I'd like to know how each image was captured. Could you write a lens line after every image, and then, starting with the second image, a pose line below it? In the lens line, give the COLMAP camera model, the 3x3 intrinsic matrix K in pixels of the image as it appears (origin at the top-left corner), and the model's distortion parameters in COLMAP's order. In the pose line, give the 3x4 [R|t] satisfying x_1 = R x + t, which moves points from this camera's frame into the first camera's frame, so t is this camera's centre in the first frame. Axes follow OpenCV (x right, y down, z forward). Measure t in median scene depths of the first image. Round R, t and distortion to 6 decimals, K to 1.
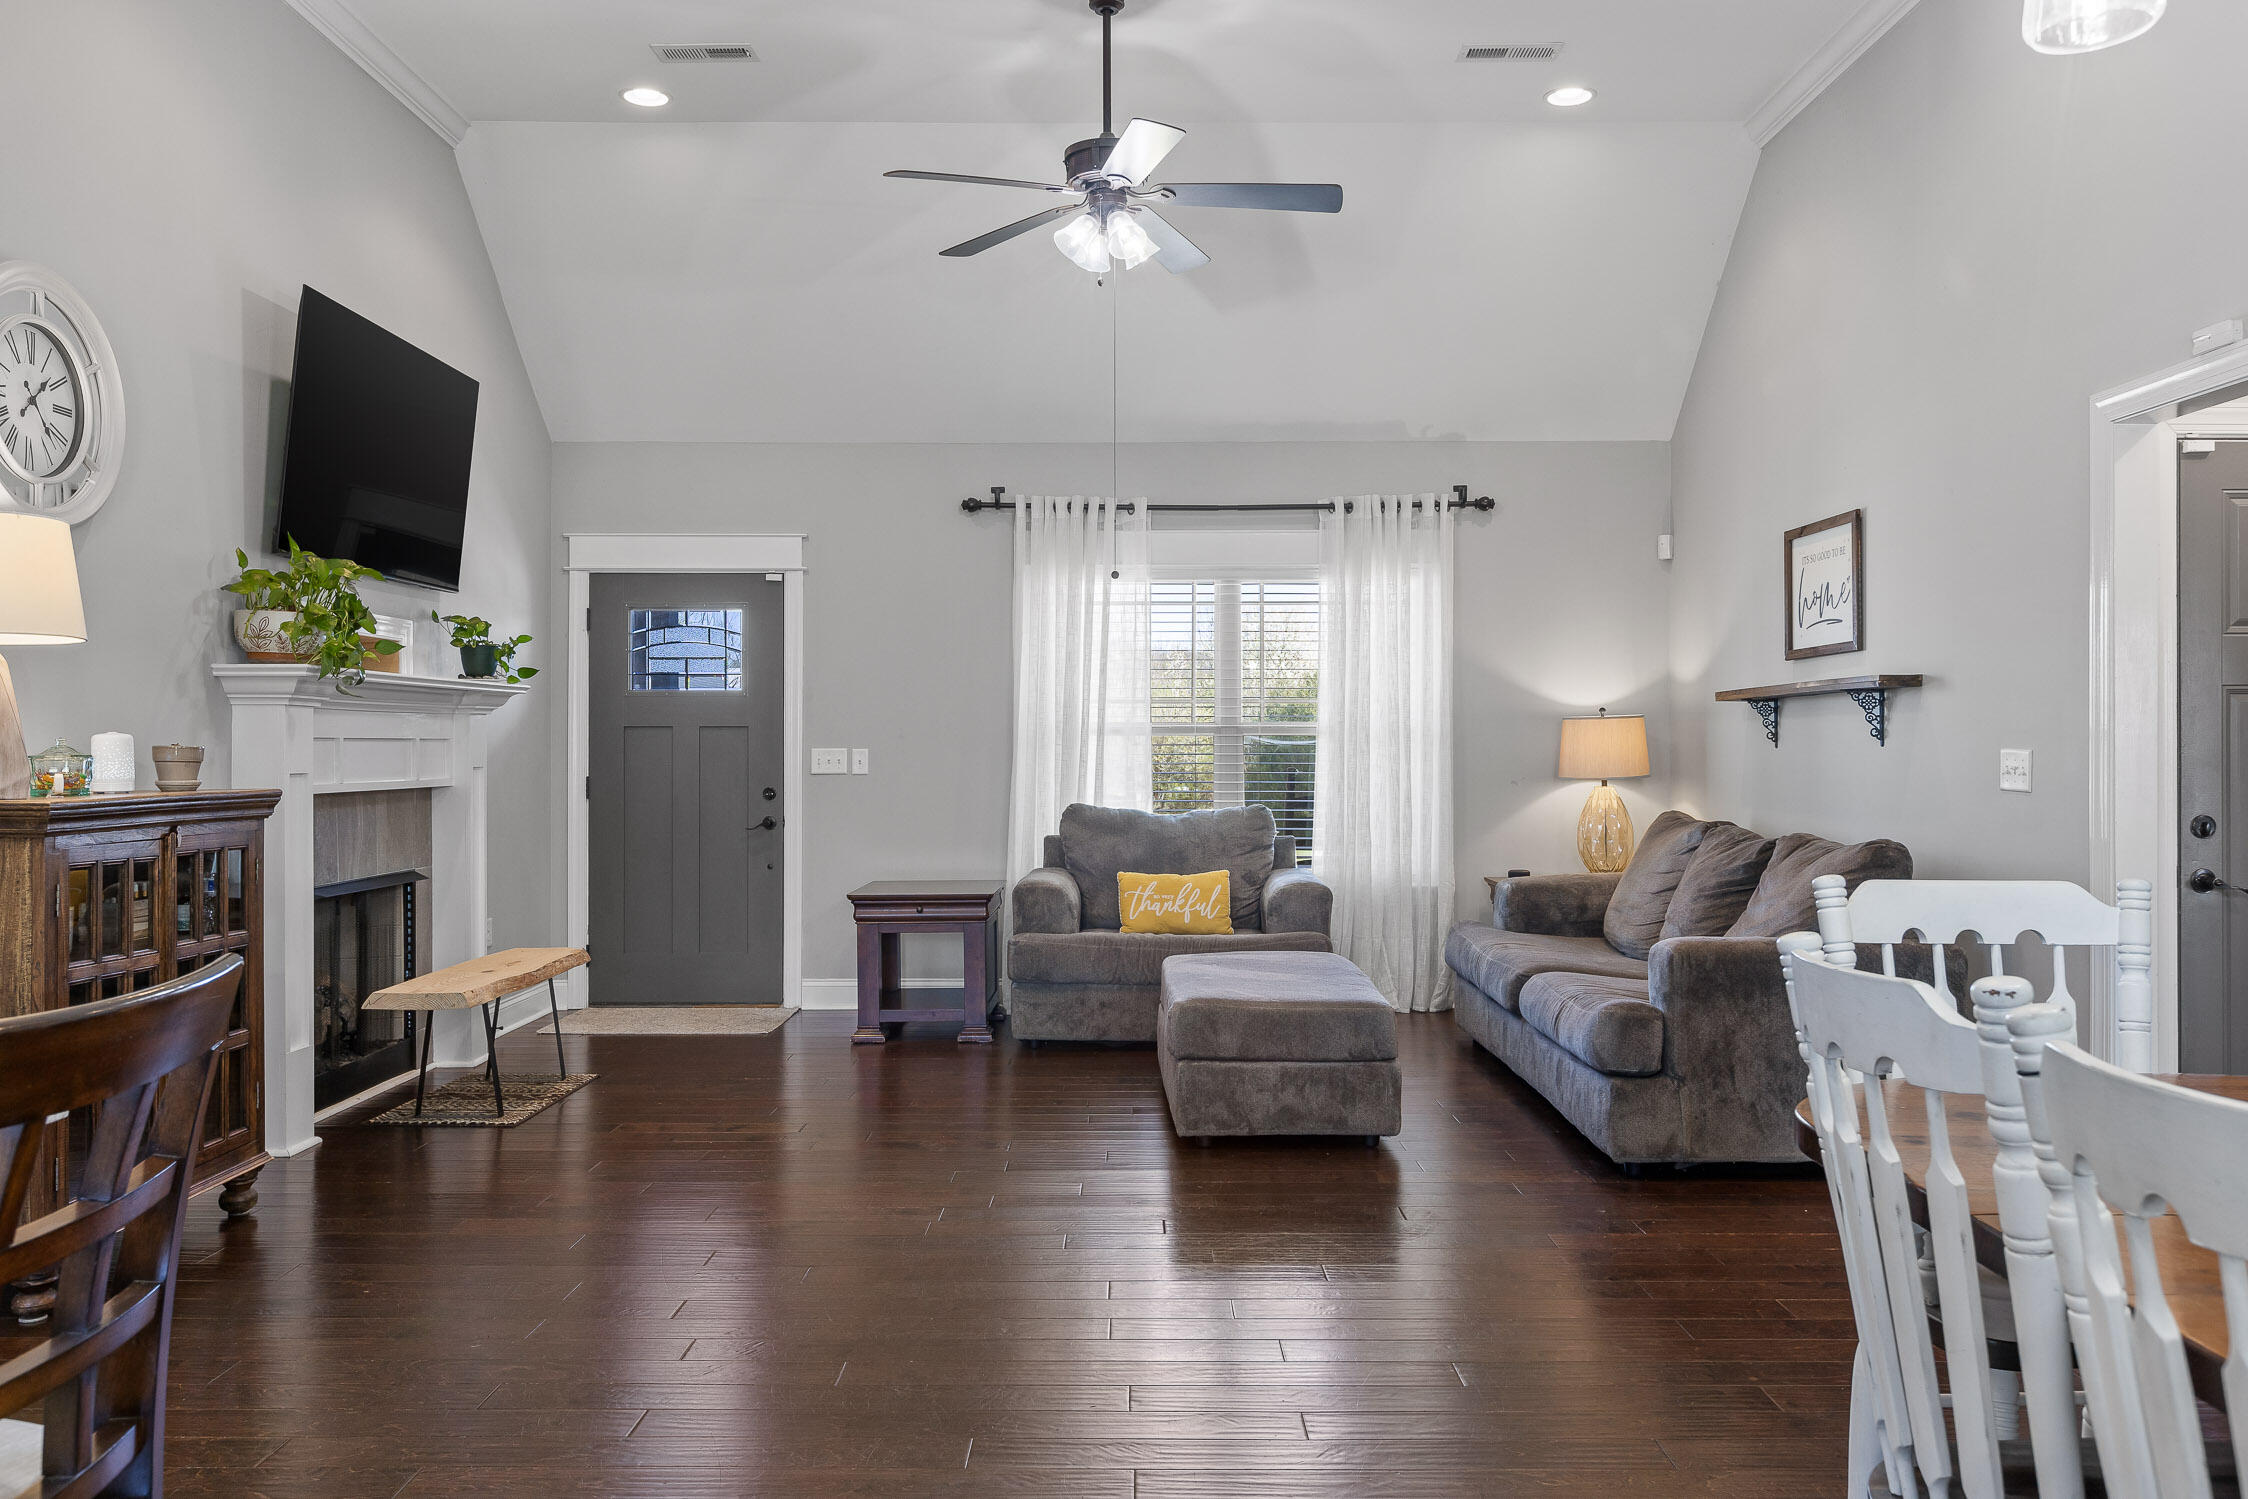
lens RADIAL K [[1686.4, 0, 1176.7], [0, 1686.4, 753.0], [0, 0, 1]] dist [-0.003994, -0.000697]
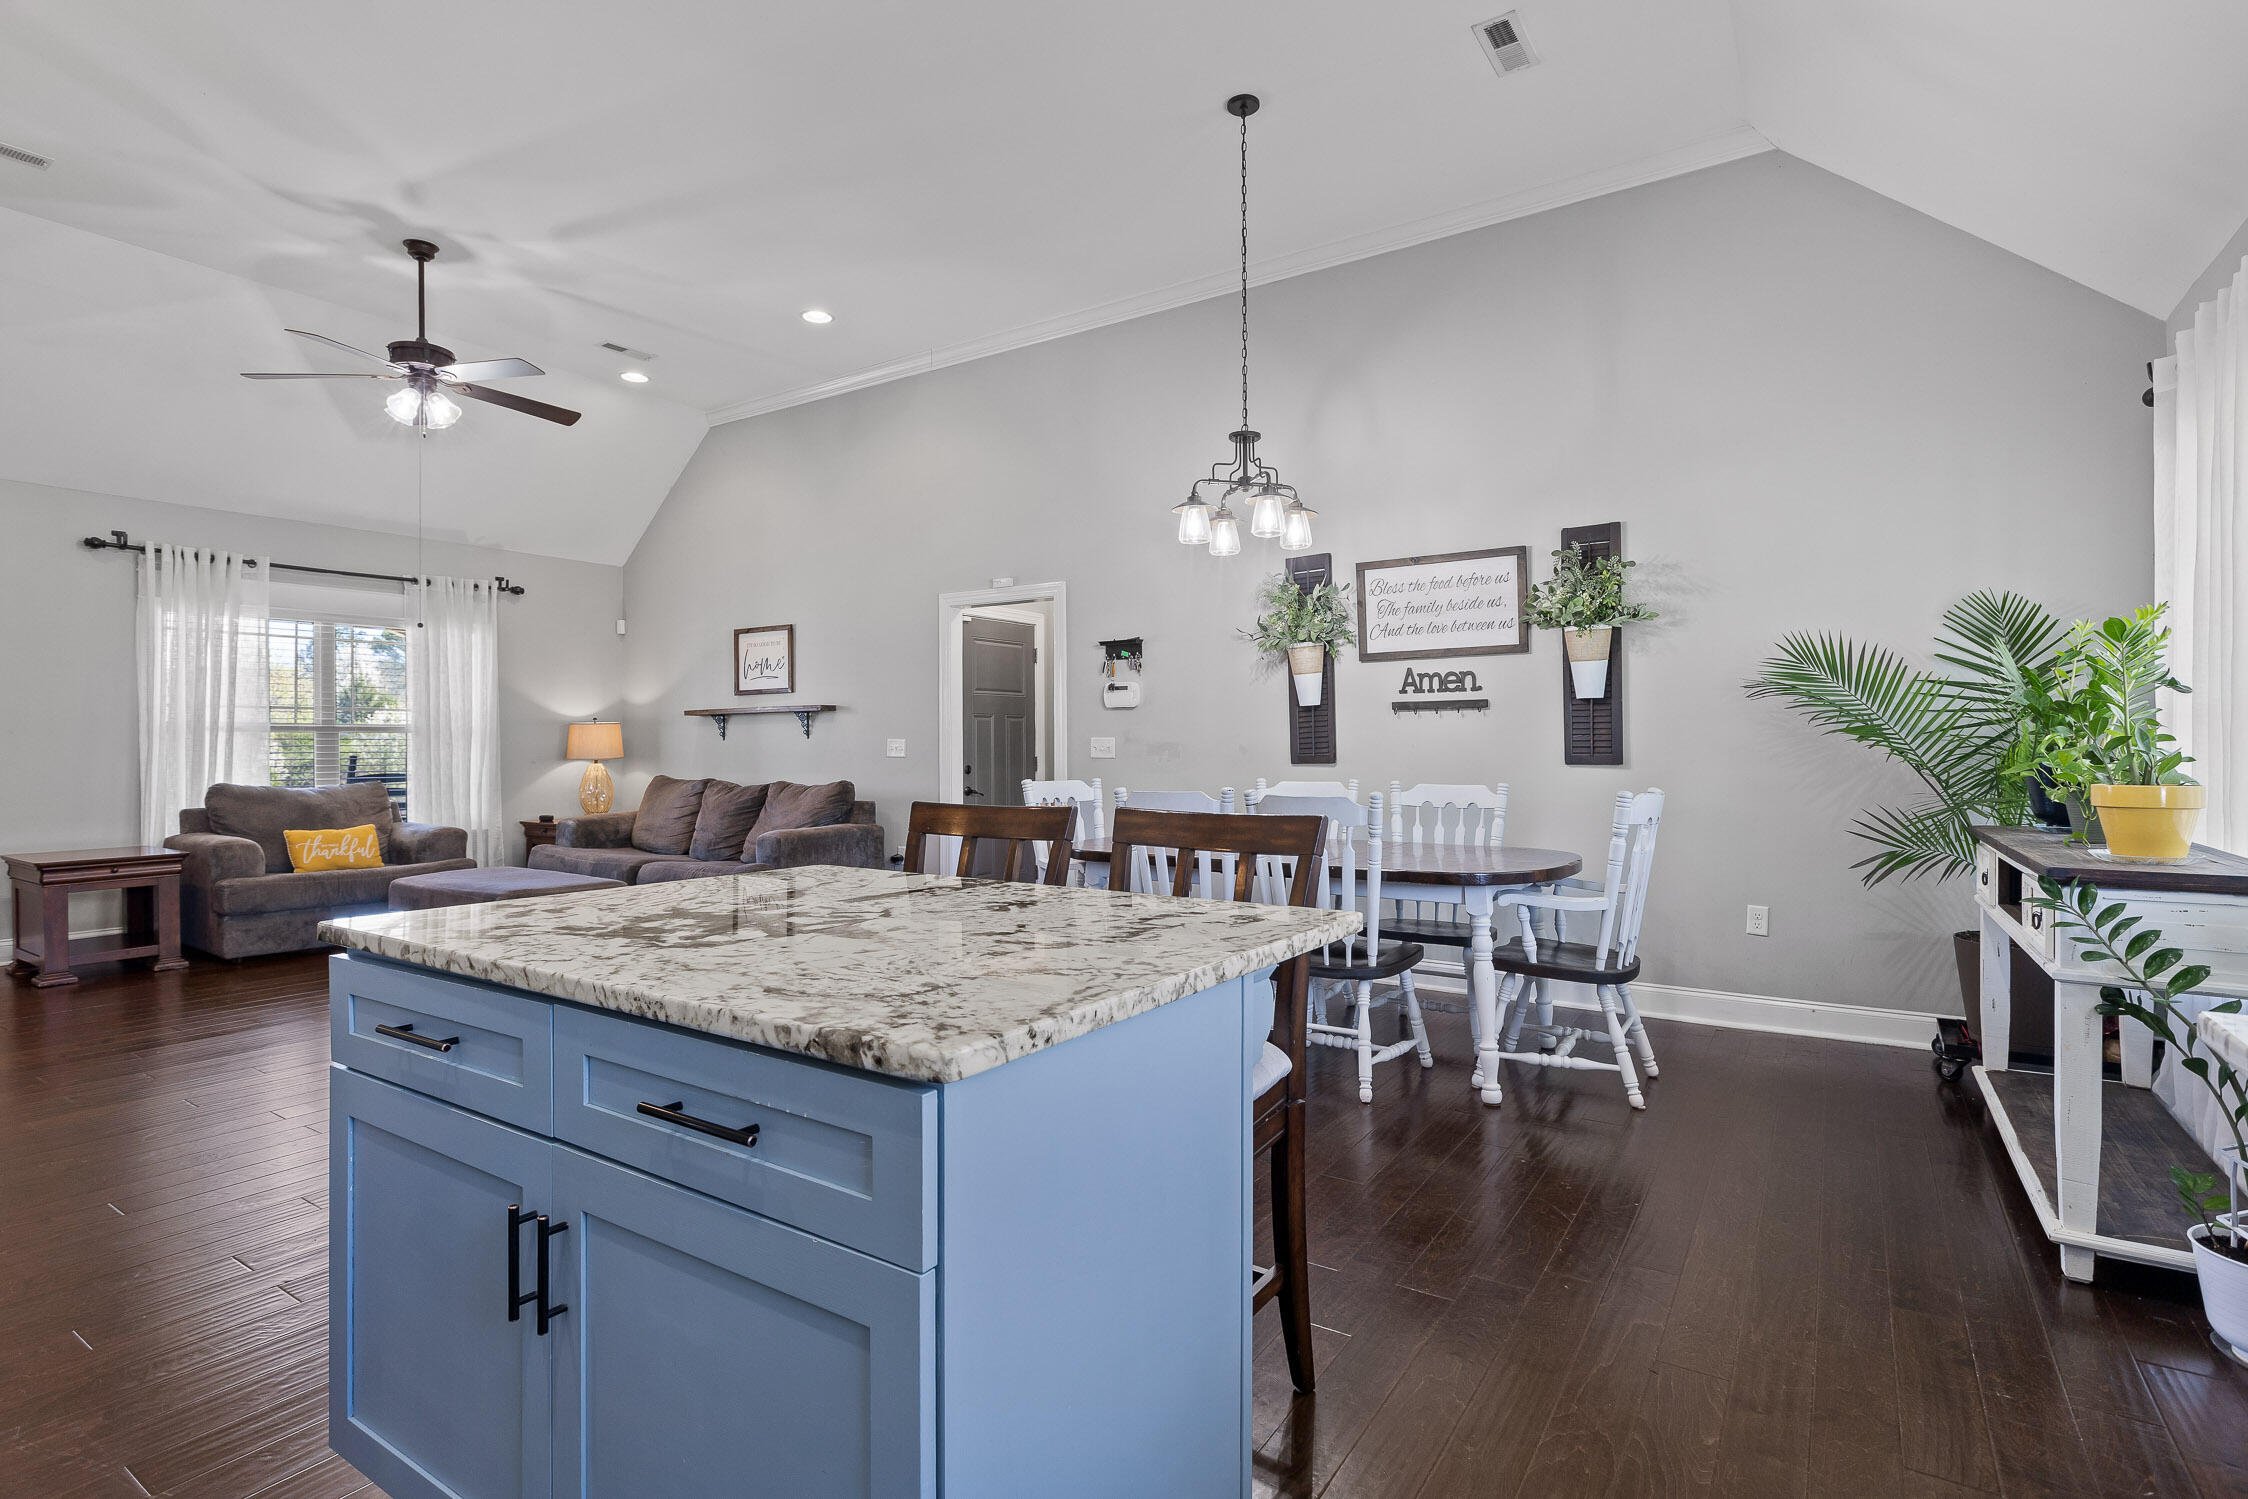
lens RADIAL K [[1038.1, 0, 1096.9], [0, 1038.1, 738.3], [0, 0, 1]] dist [-0.005980, -0.000566]
pose [[0.570441, 0.001690, 0.821337, -0.387090], [0.007075, 0.999951, -0.006972, 0.006473], [-0.821308, 0.009788, 0.570401, -0.031859]]
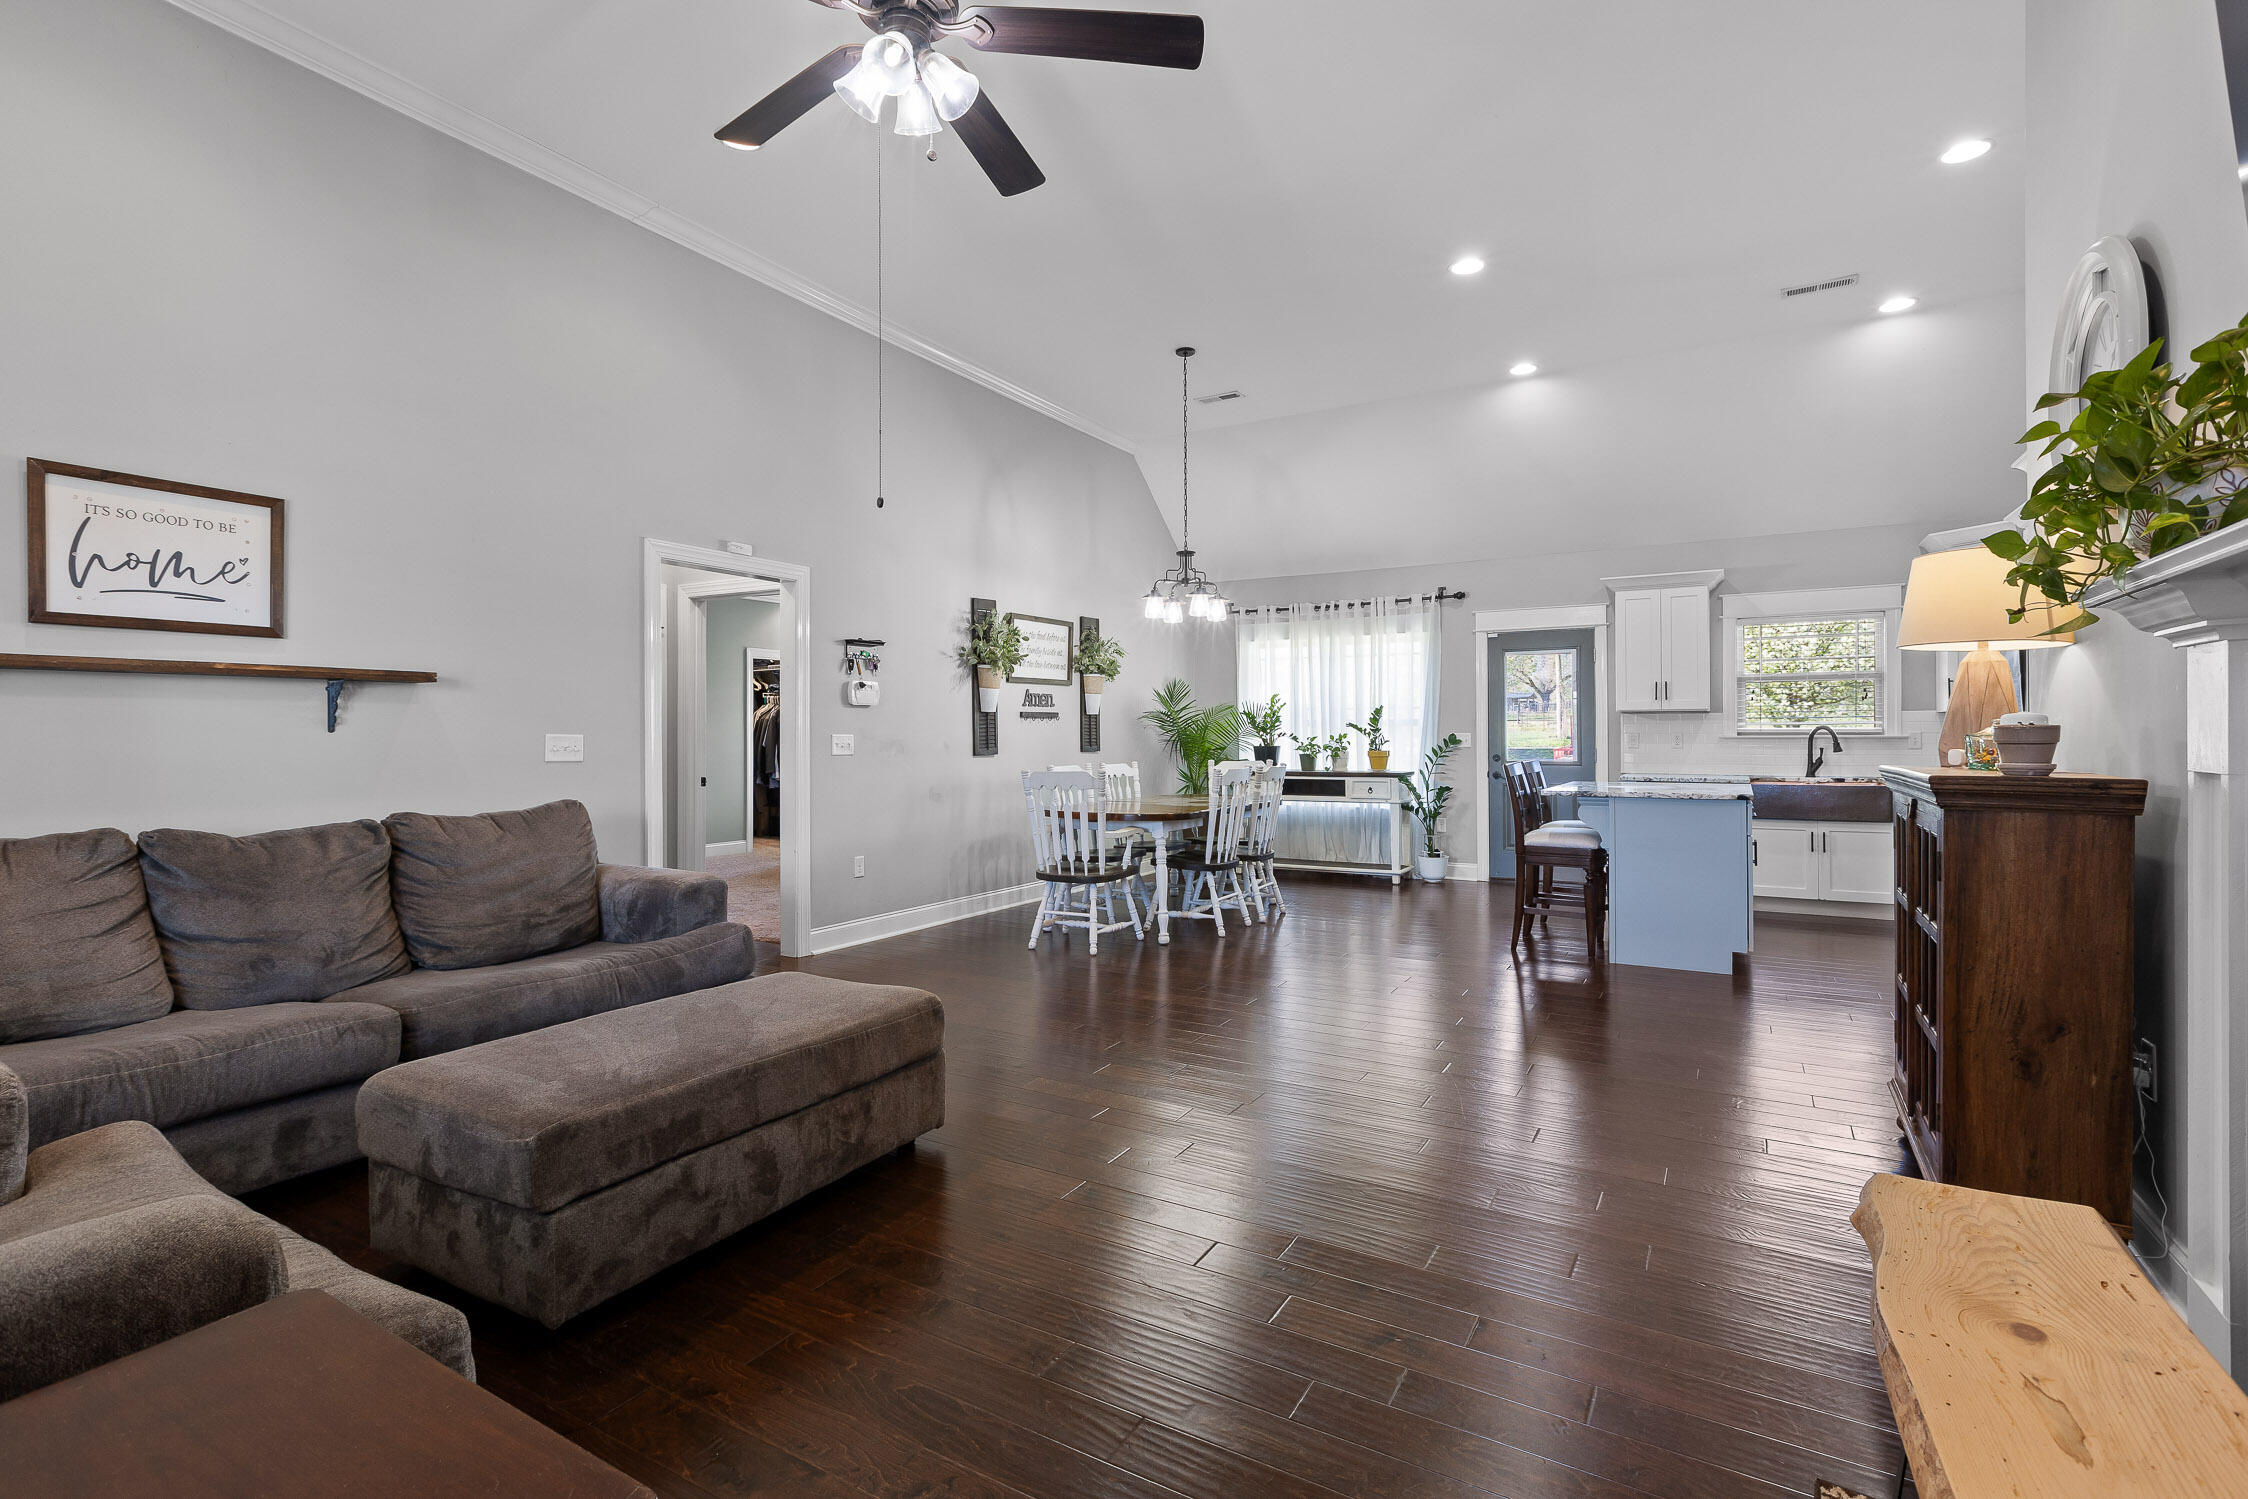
lens RADIAL K [[1025.8, 0, 1121.1], [0, 1025.8, 729.6], [0, 0, 1]] dist [-0.002954, 0.002304]
pose [[-0.843464, 0.005681, 0.537156, -0.318210], [0.004880, 0.999984, -0.002914, -0.001215], [-0.537163, 0.000163, -0.843478, 1.126901]]
